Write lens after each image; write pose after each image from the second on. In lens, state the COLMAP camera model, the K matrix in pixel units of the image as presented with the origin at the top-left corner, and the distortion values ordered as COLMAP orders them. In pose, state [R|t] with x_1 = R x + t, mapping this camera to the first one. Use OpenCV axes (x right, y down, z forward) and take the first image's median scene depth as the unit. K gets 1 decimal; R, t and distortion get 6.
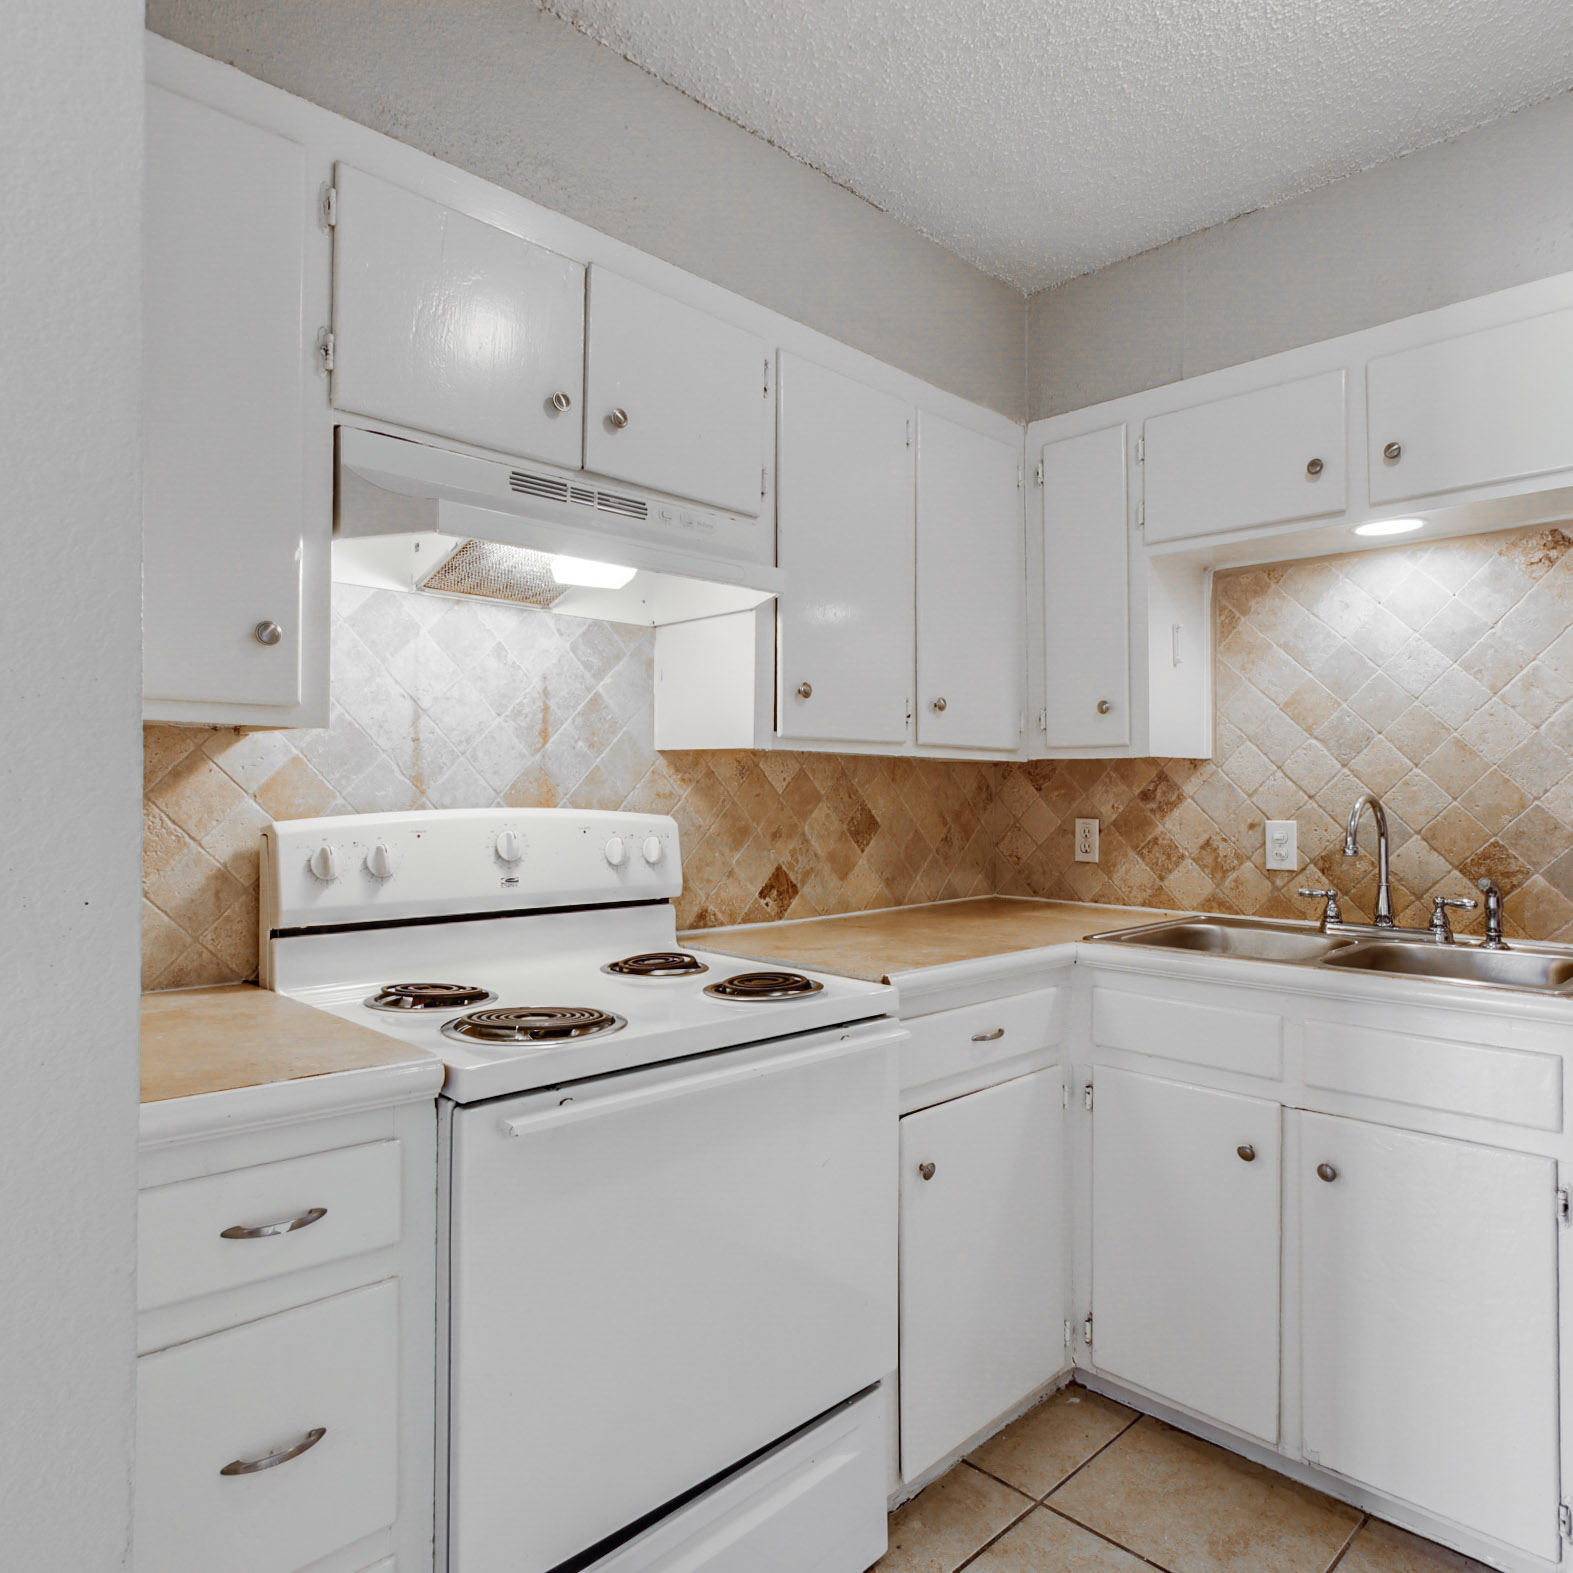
lens RADIAL K [[1091.9, 0, 786.5], [0, 1091.9, 786.5], [0, 0, 1]] dist [0.003036, 0.006492]
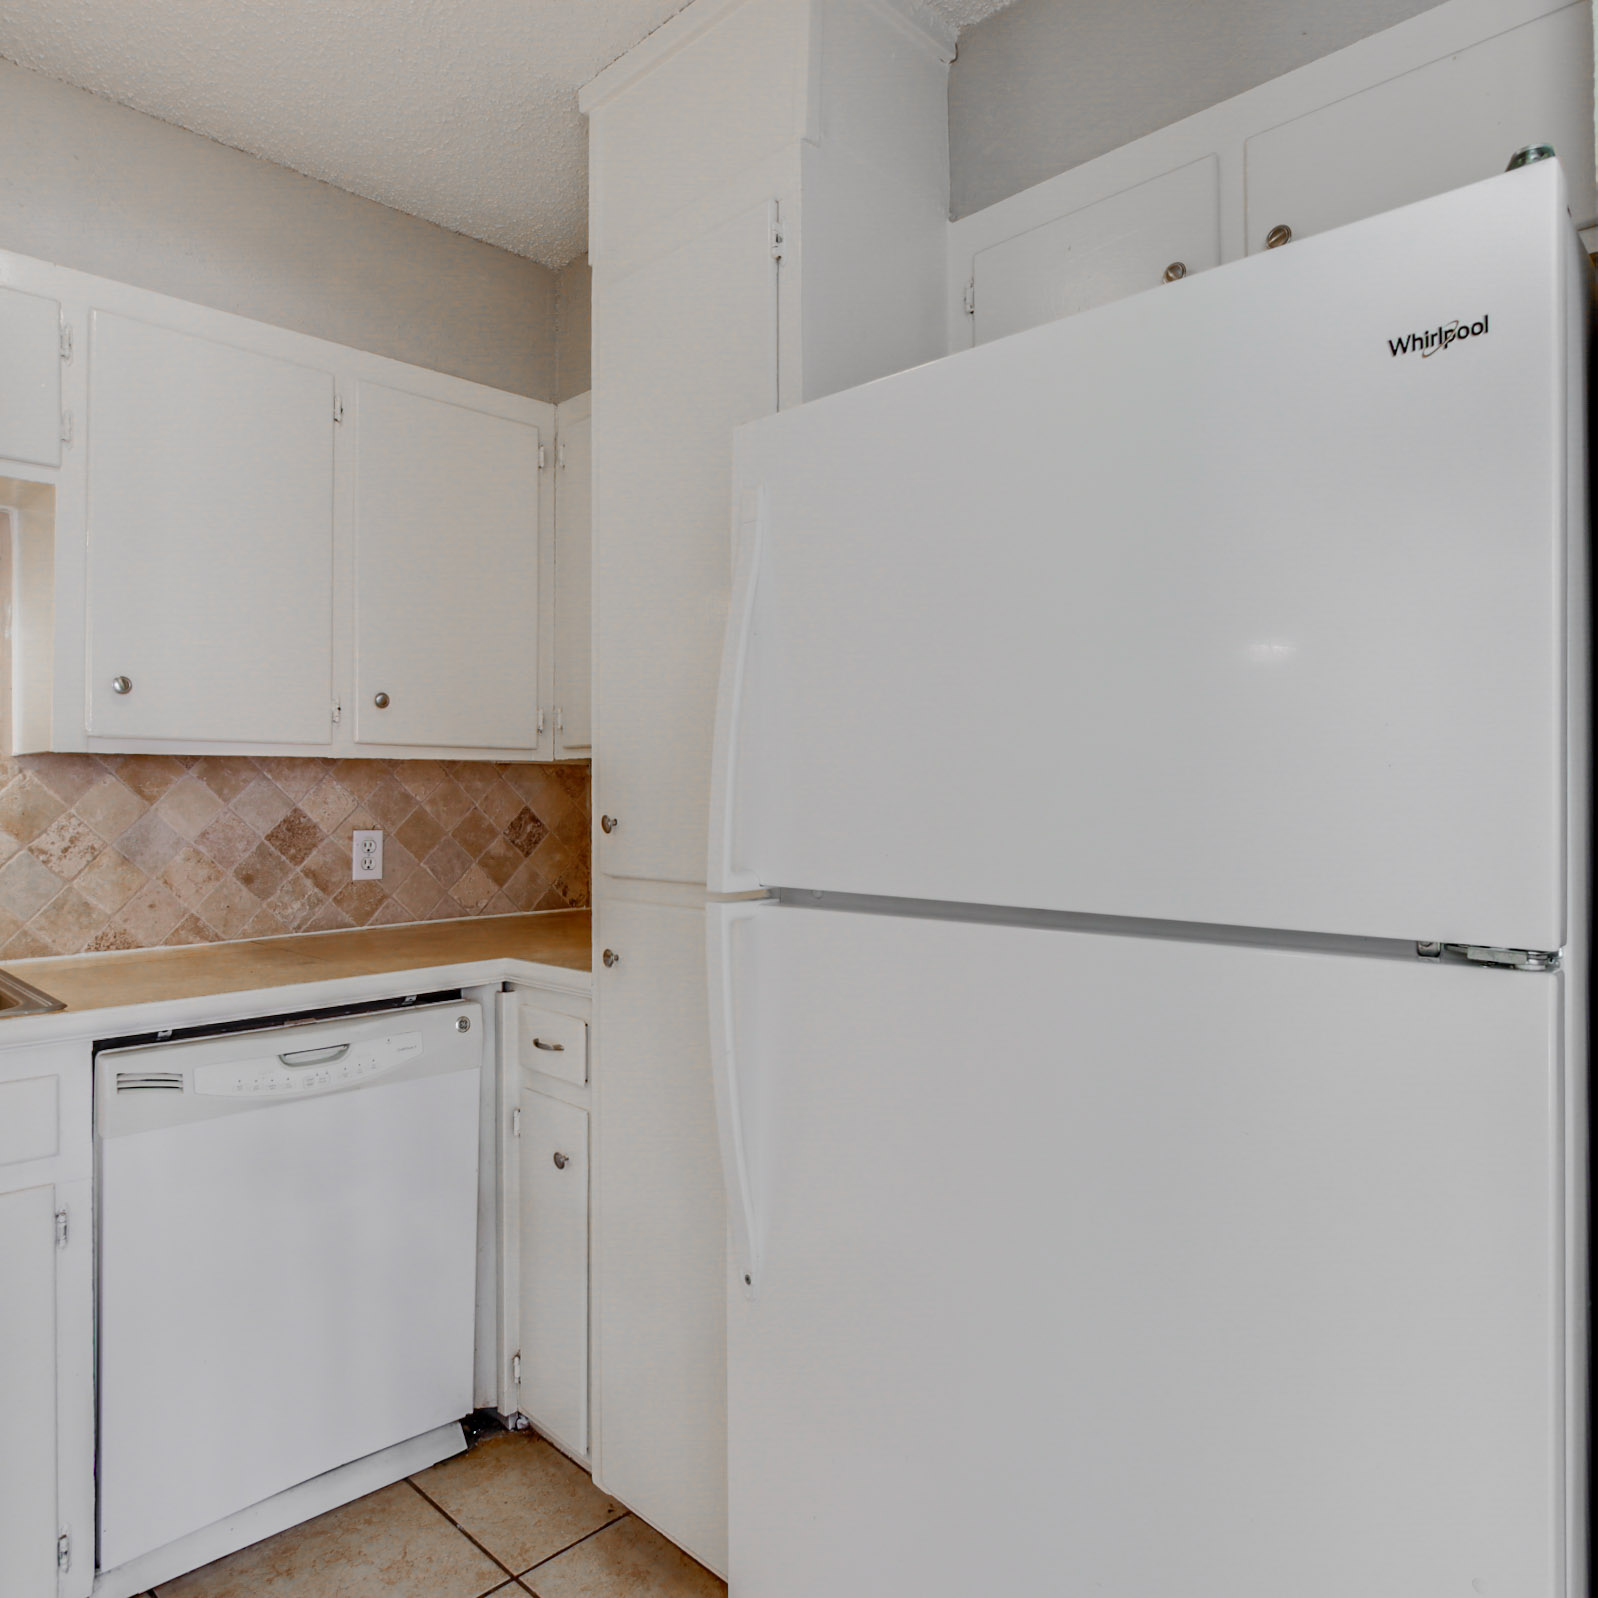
lens RADIAL K [[1122.0, 0, 801.7], [0, 1122.0, 791.2], [0, 0, 1]] dist [-0.005866, -0.001110]
pose [[-0.006840, -0.000361, 0.999977, -0.194313], [-0.002472, 0.999997, 0.000344, -0.003393], [-0.999974, -0.002469, -0.006841, 0.247843]]
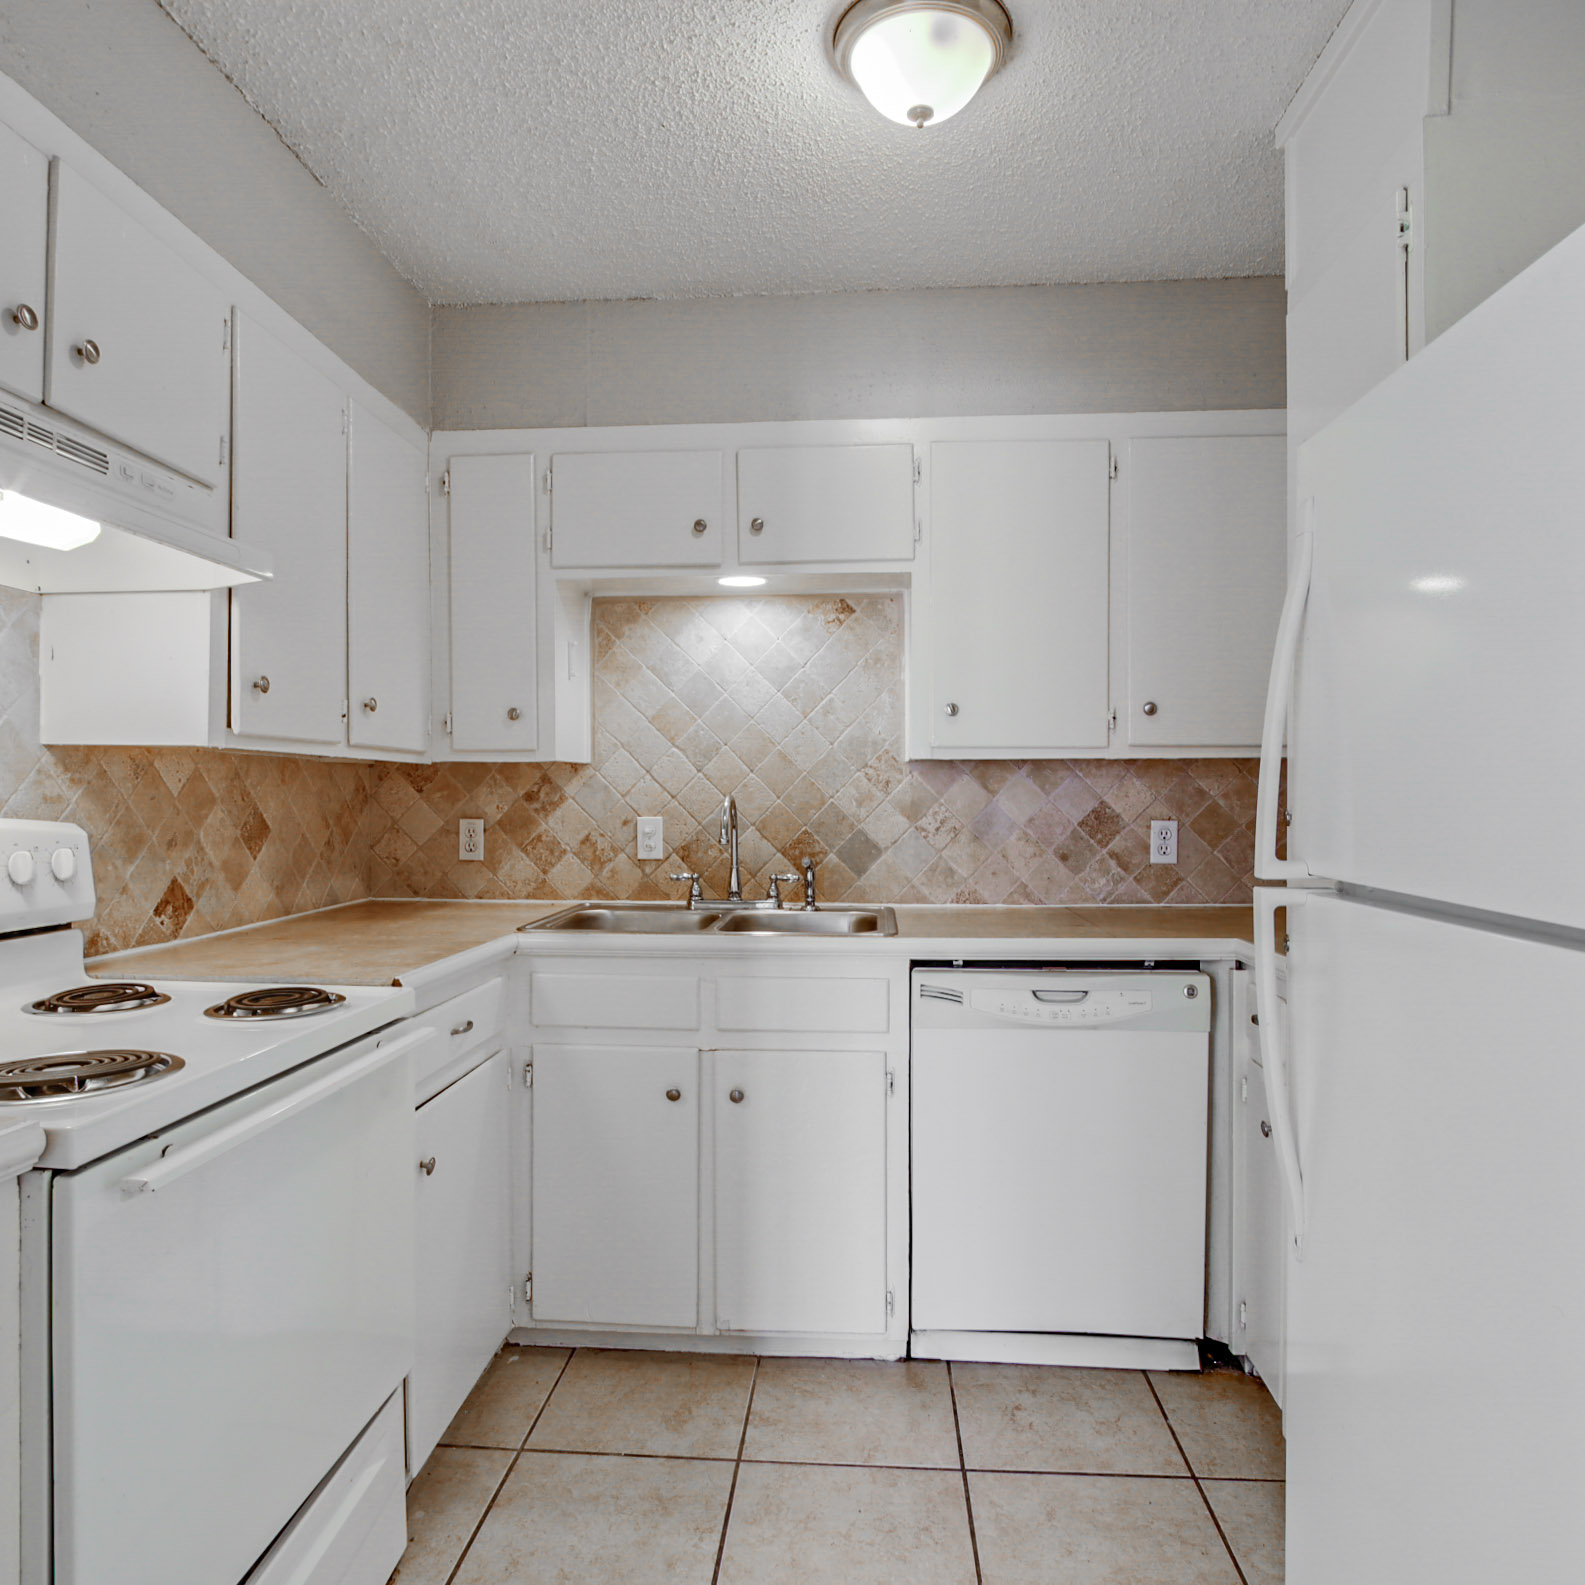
lens RADIAL K [[1105.2, 0, 792.5], [0, 1105.2, 792.5], [0, 0, 1]] dist [-0.010448, 0.004932]
pose [[0.758018, -0.002845, 0.652227, -0.221170], [-0.000443, 0.999988, 0.004876, -0.001161], [-0.652233, -0.003985, 0.758008, 0.001537]]
